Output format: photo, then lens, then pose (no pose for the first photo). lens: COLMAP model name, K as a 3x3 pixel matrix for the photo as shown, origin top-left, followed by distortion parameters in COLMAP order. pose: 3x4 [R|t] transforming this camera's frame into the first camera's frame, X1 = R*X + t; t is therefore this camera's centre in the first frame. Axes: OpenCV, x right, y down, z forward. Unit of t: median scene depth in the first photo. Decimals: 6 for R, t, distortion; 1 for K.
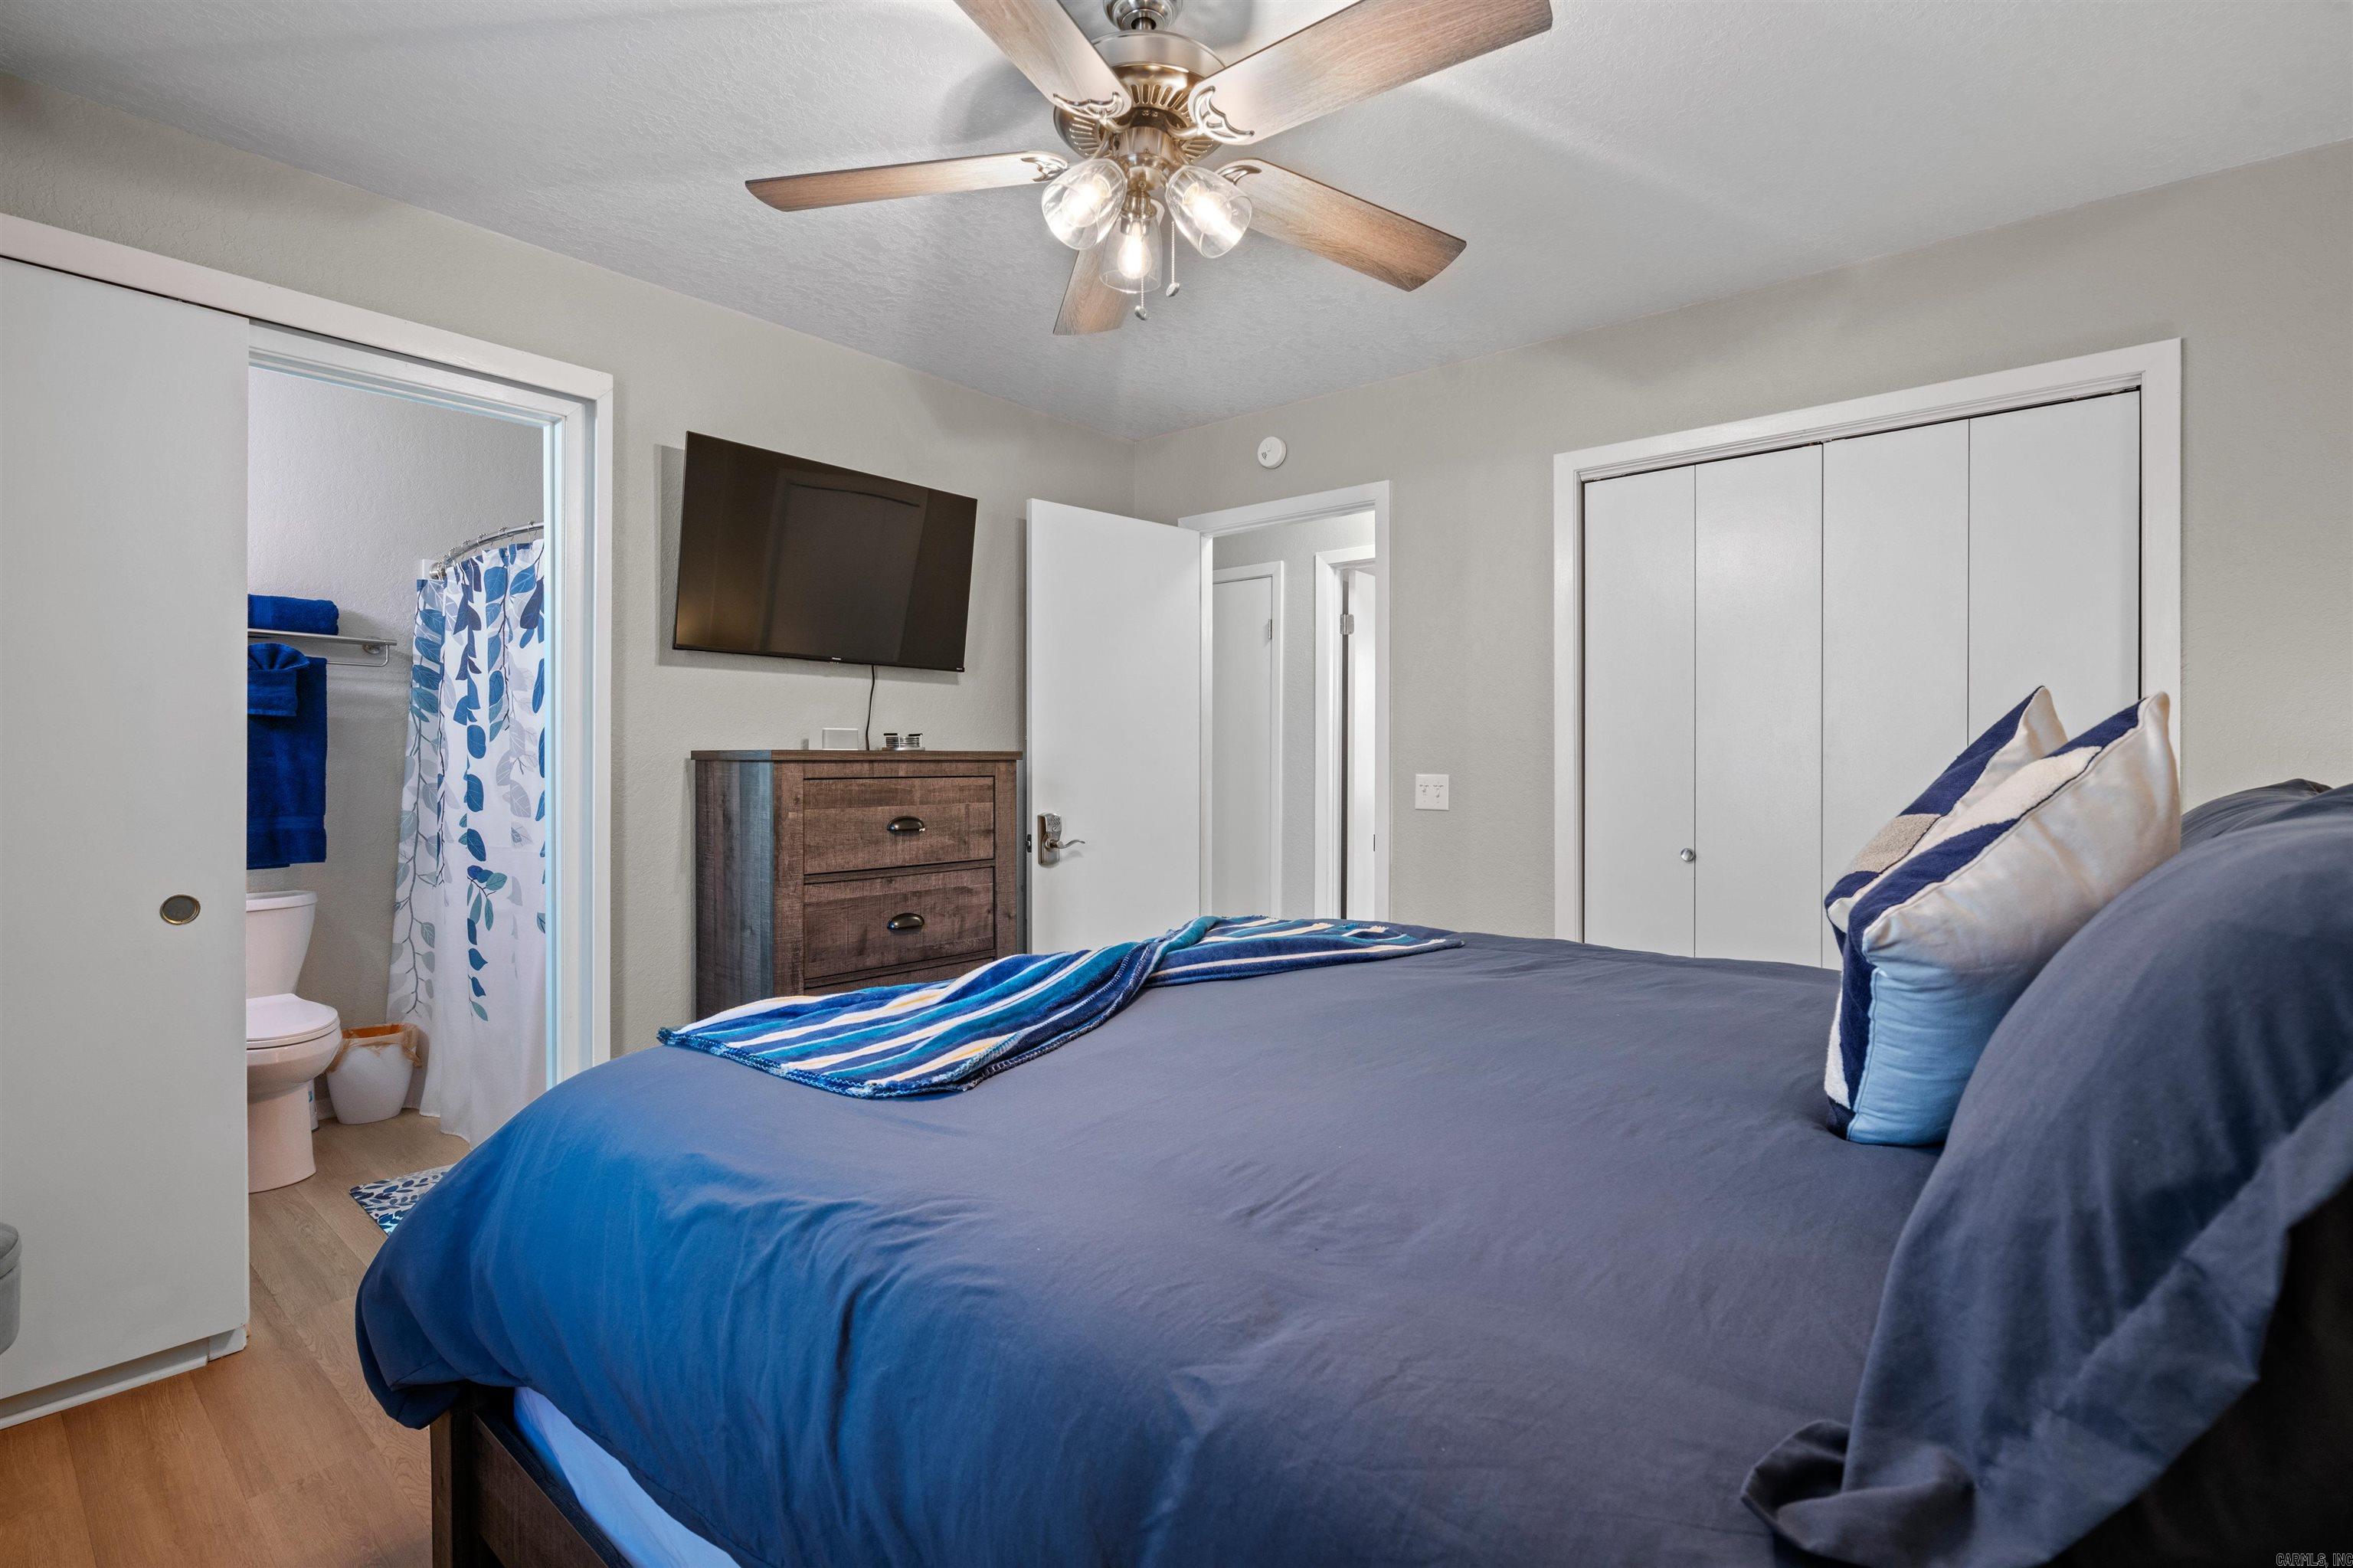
lens RADIAL K [[1084.0, 0, 1158.9], [0, 1084.0, 760.3], [0, 0, 1]] dist [-0.003943, 0.002221]
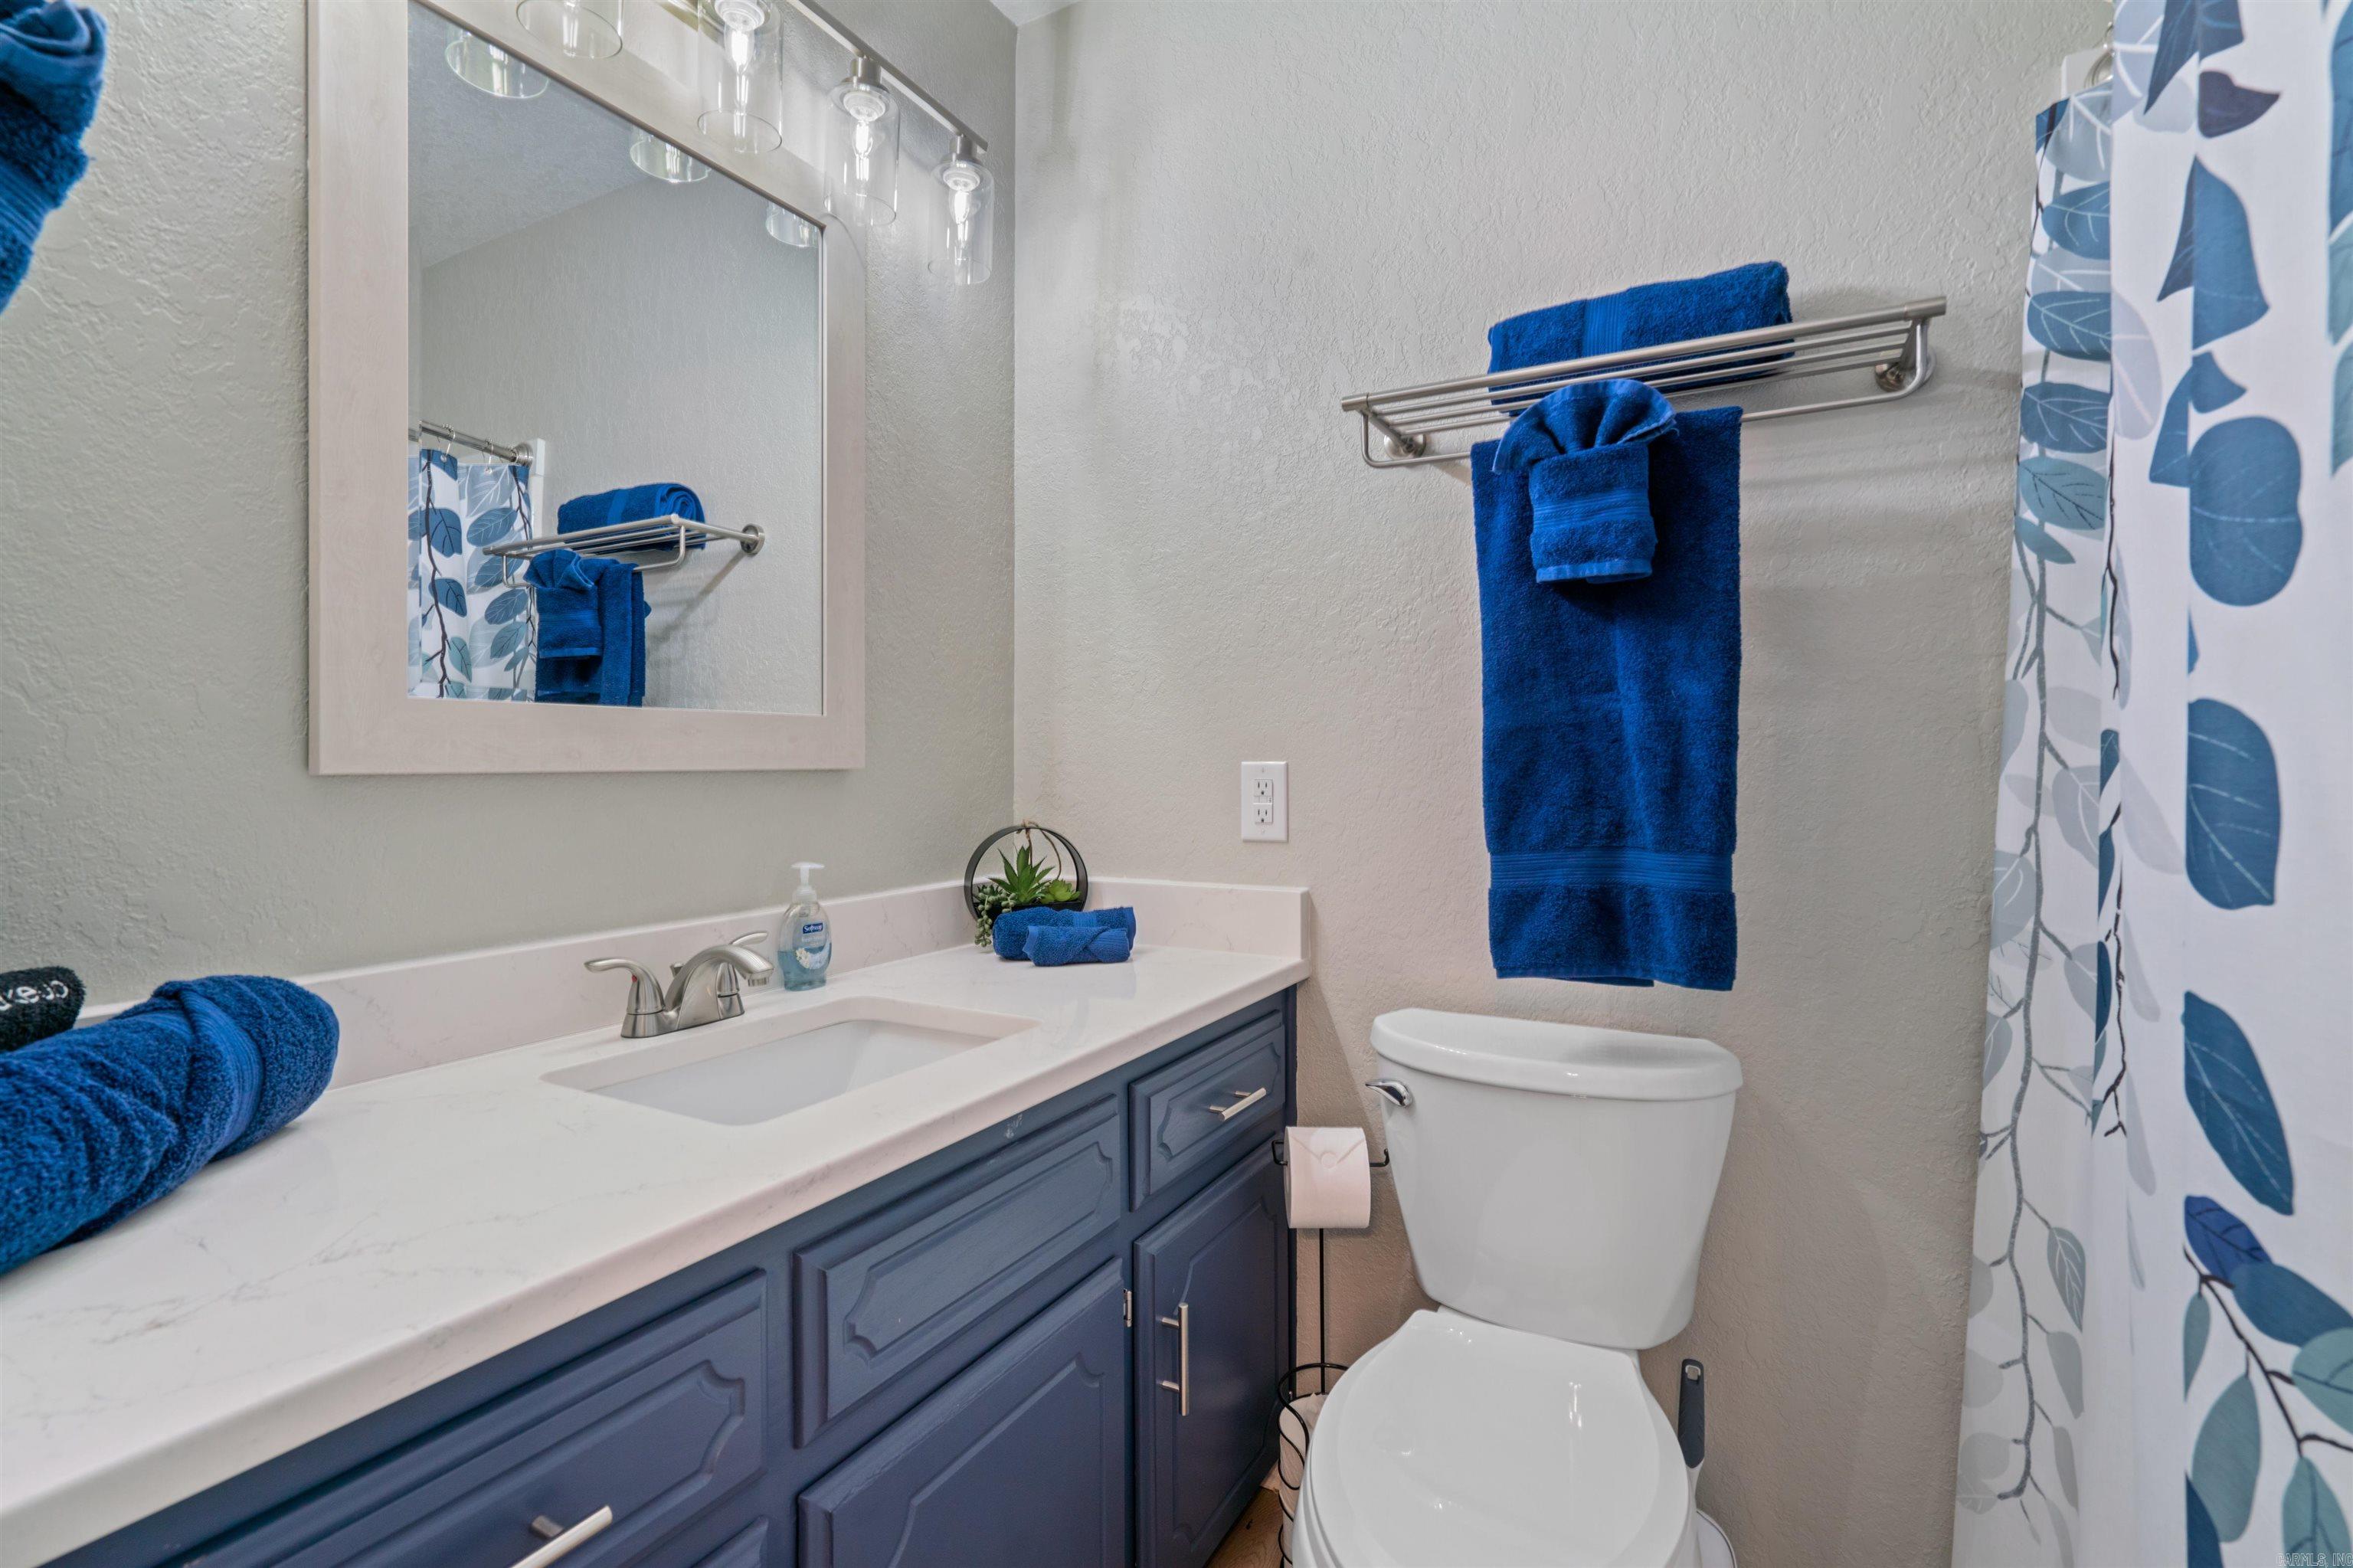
lens RADIAL K [[1084.0, 0, 1155.8], [0, 1084.0, 767.1], [0, 0, 1]] dist [-0.003943, 0.002221]
pose [[0.185042, -0.008569, -0.982693, -0.433536], [0.001035, 0.999963, -0.008525, 0.024045], [0.982730, 0.000560, 0.185044, 0.704350]]
